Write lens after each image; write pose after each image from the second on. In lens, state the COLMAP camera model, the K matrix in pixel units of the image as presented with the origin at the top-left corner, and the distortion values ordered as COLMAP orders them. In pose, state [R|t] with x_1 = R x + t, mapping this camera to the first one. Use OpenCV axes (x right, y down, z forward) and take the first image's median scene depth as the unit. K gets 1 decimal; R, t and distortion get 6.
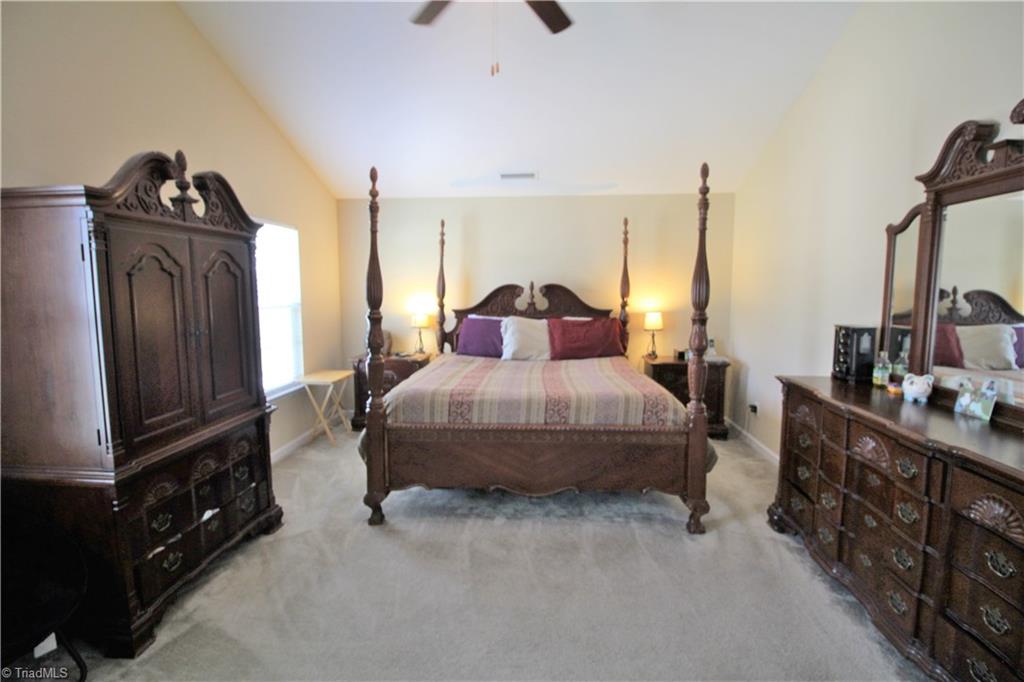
lens RADIAL K [[476.0, 0, 515.8], [0, 476.0, 334.9], [0, 0, 1]] dist [0.000524, -0.011813]
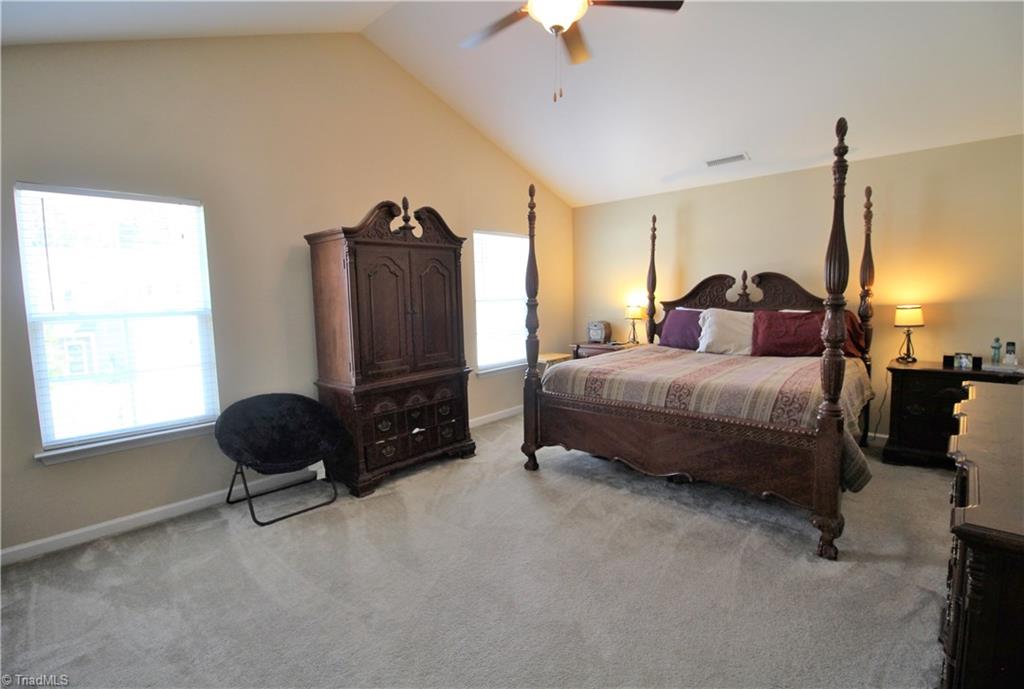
lens RADIAL K [[481.6, 0, 513.7], [0, 481.6, 338.6], [0, 0, 1]] dist [-0.001047, -0.000214]
pose [[0.778009, 0.042045, -0.626845, 0.453150], [-0.038538, 0.999073, 0.019181, 0.030616], [0.627071, 0.009234, 0.778908, -0.018564]]
